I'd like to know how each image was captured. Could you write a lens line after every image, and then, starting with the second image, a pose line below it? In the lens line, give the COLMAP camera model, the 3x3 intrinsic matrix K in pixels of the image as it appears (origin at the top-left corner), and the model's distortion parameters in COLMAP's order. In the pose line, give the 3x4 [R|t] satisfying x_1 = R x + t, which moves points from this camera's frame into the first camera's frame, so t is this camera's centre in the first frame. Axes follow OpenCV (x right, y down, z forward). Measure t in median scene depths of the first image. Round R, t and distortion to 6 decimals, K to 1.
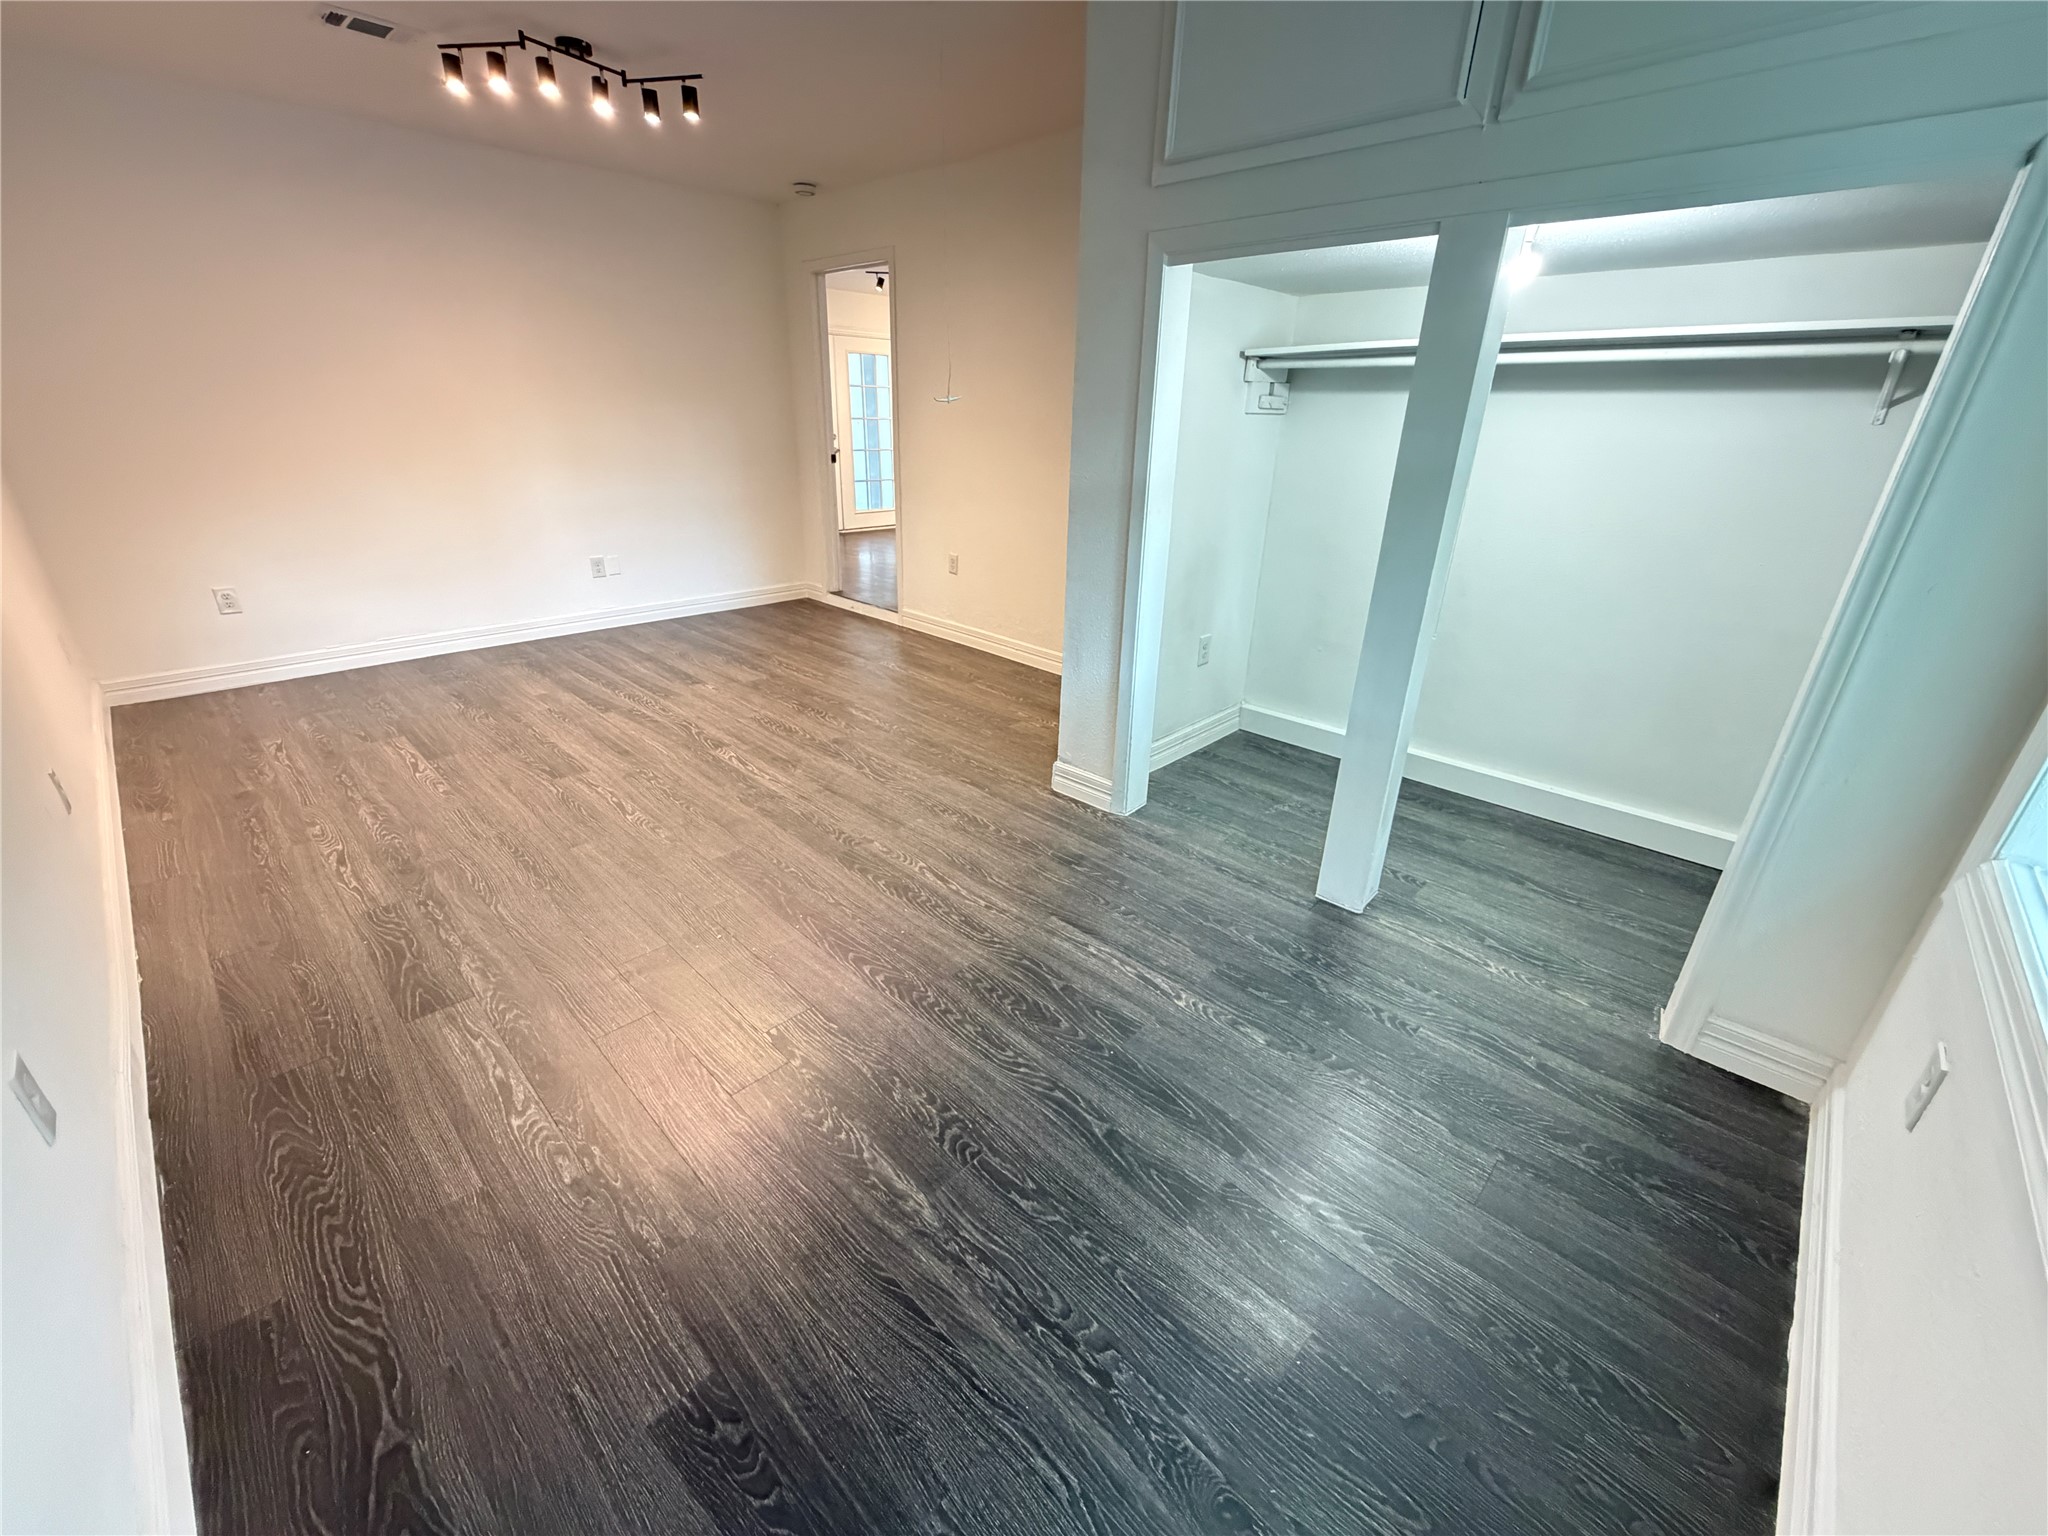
lens RADIAL K [[817.7, 0, 1015.9], [0, 817.7, 768.3], [0, 0, 1]] dist [0.000115, 0.000284]
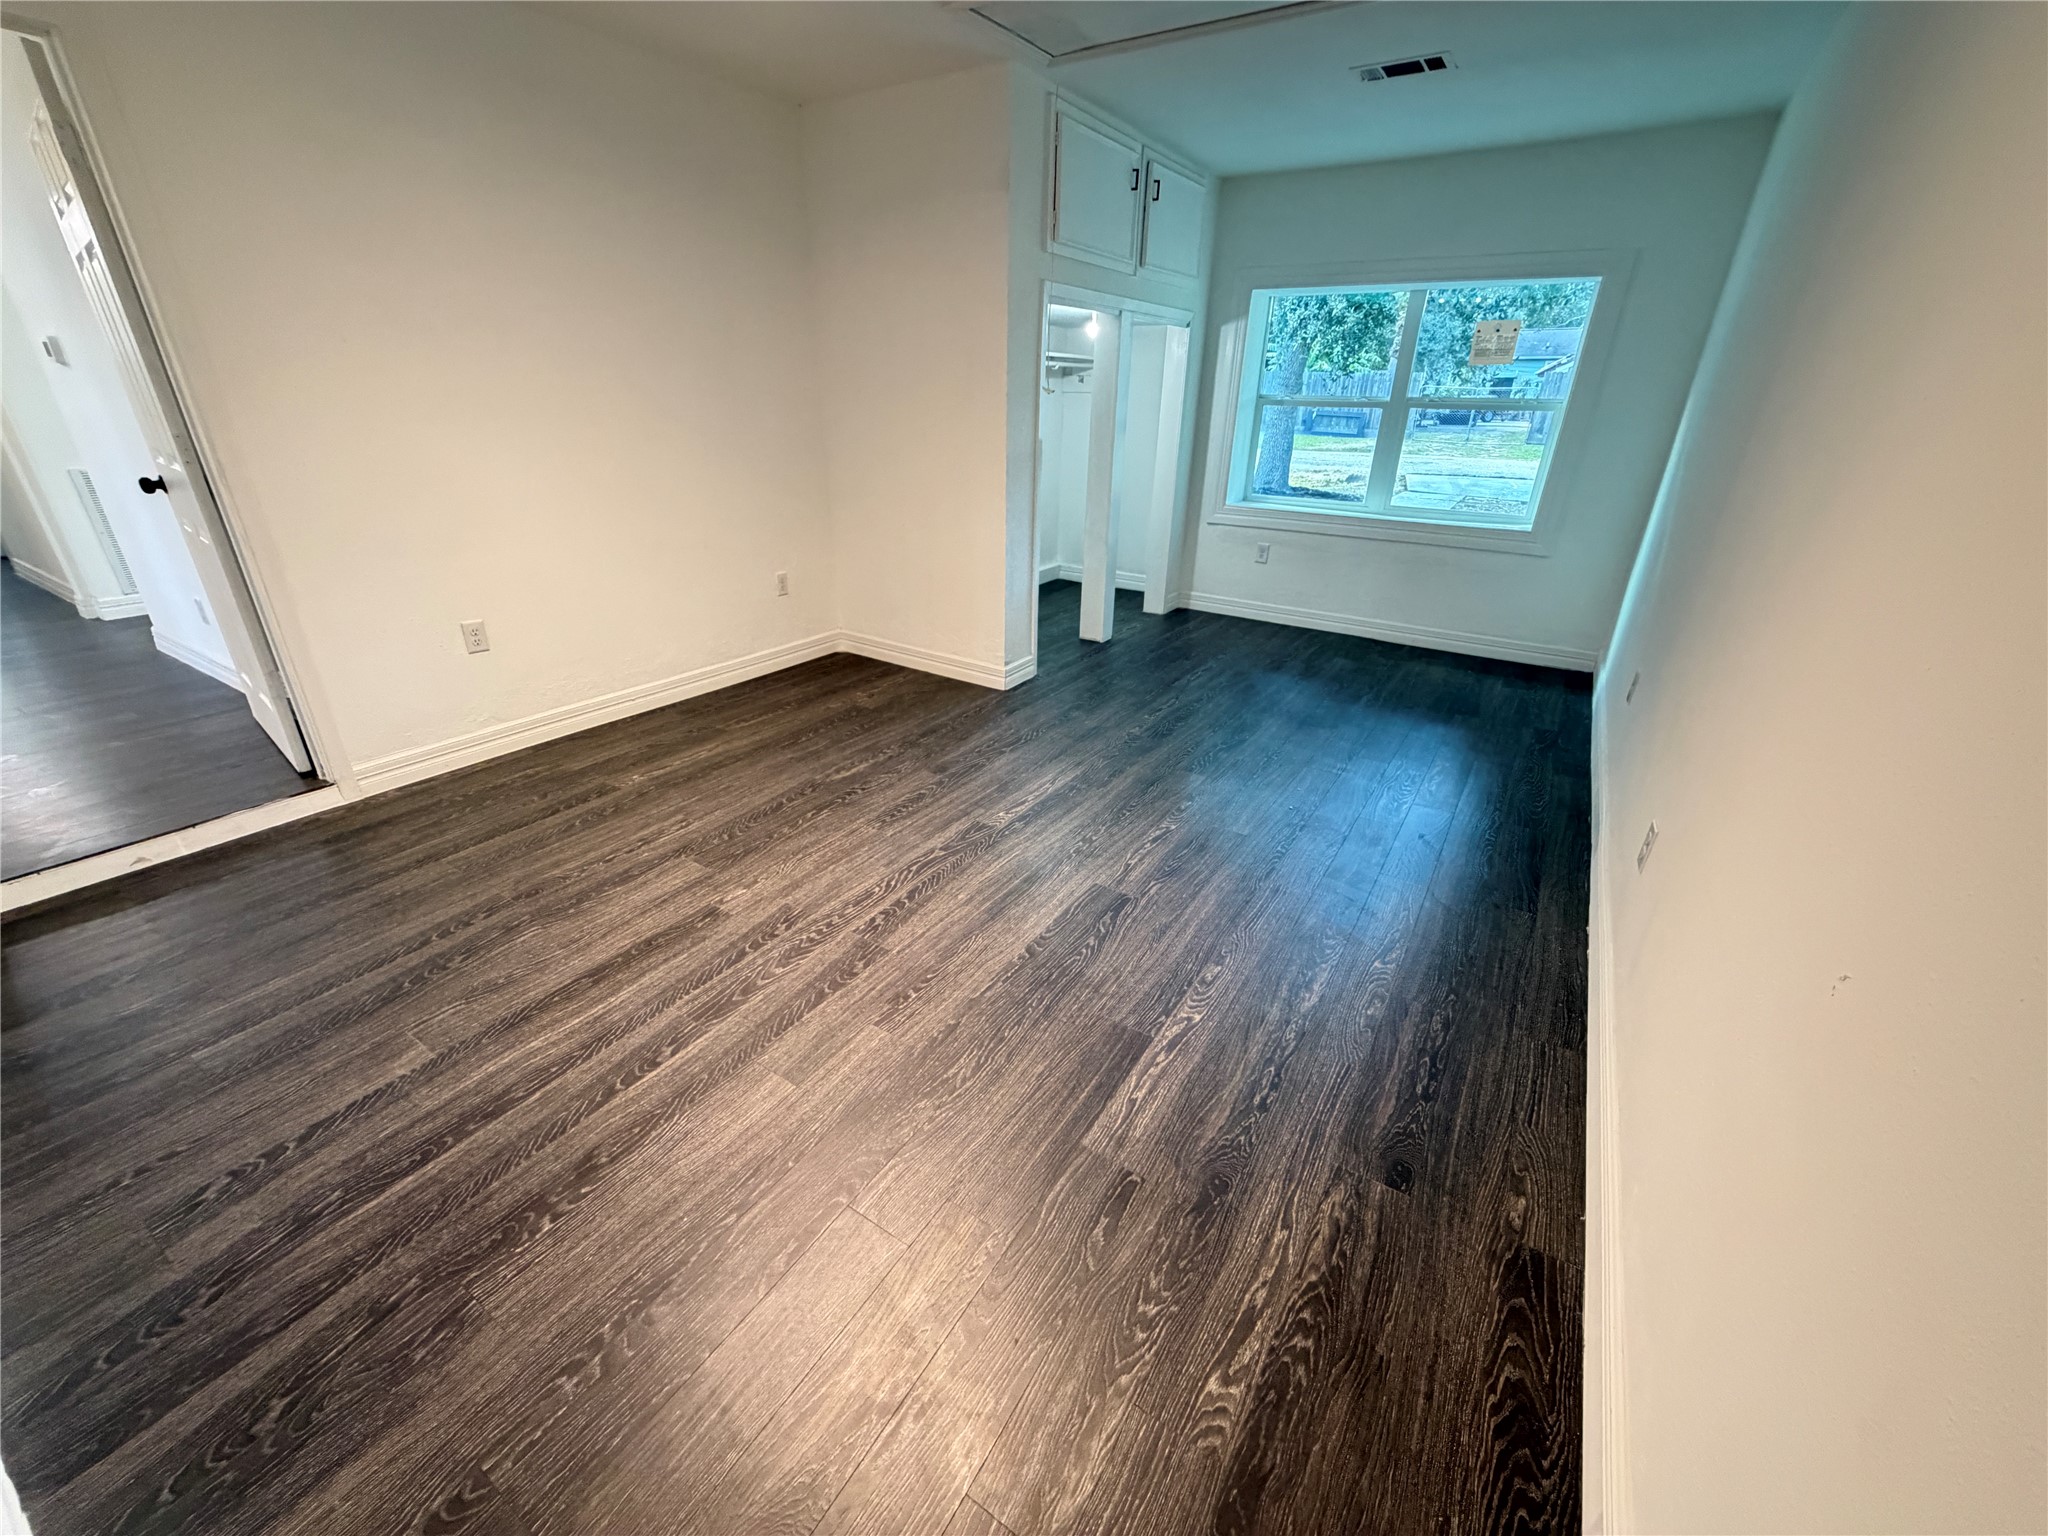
lens RADIAL K [[817.7, 0, 1015.9], [0, 817.7, 768.3], [0, 0, 1]] dist [0.000115, 0.000284]
pose [[-0.187905, -0.437448, 0.879392, -1.038995], [0.369916, 0.797894, 0.475949, -0.438847], [-0.909865, 0.414734, 0.011891, 0.921036]]
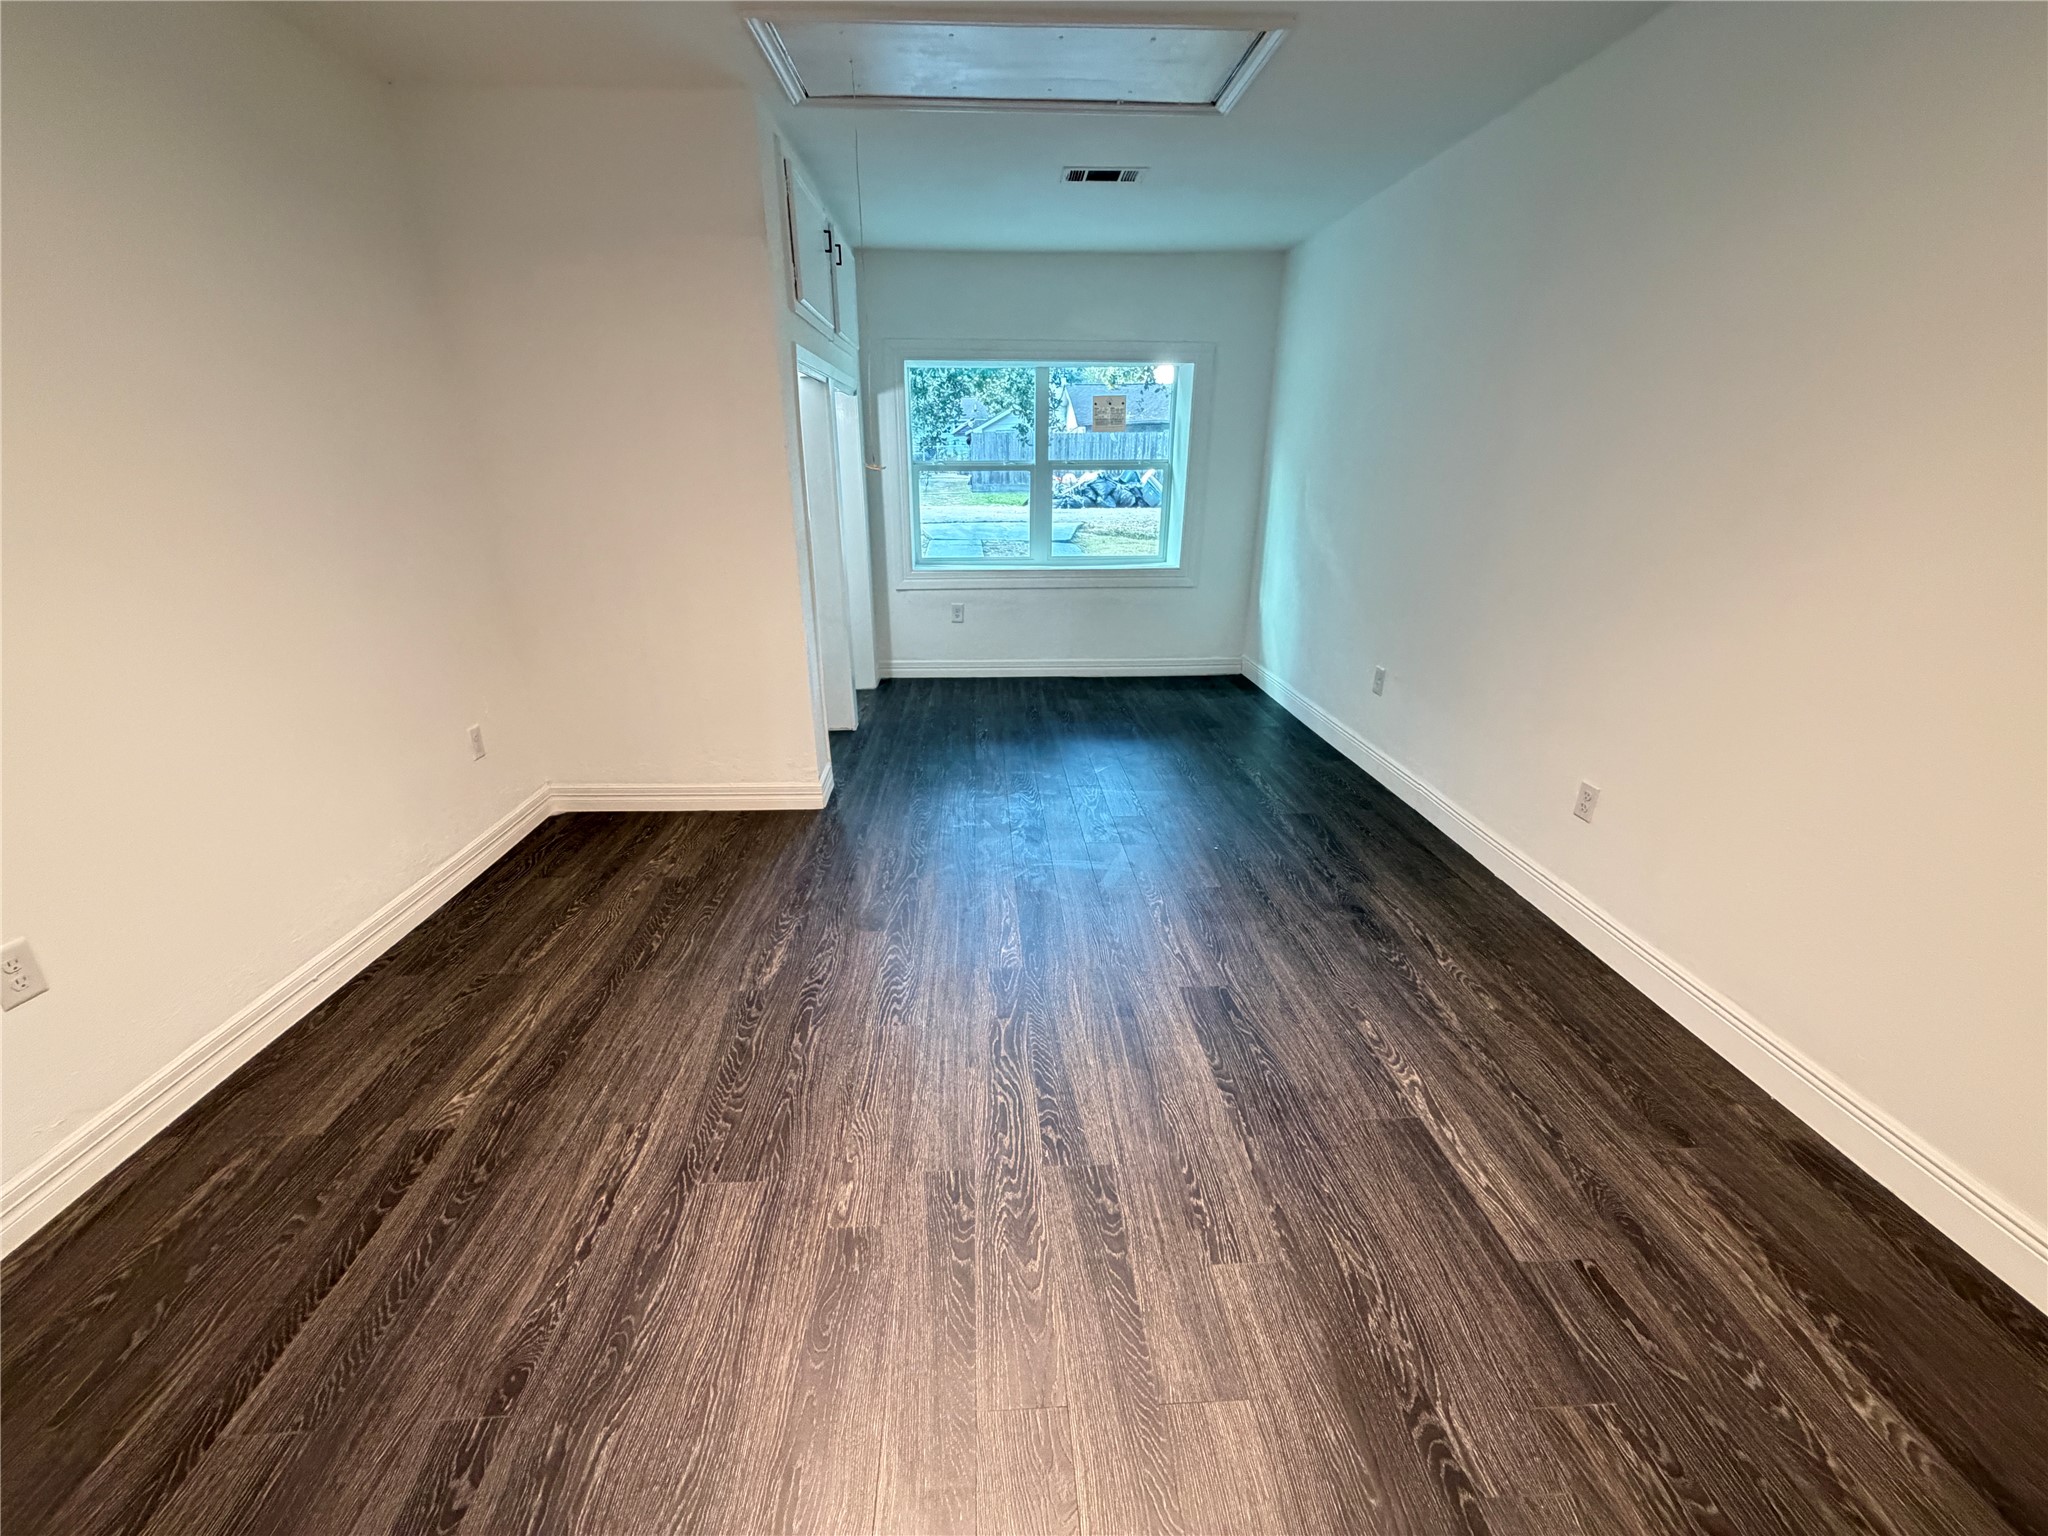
lens RADIAL K [[817.7, 0, 1015.9], [0, 817.7, 768.3], [0, 0, 1]] dist [0.000115, 0.000284]
pose [[-0.726283, -0.268058, 0.632976, -0.744697], [0.258355, 0.746871, 0.612729, -0.562115], [-0.636998, 0.608547, -0.473185, 1.194263]]
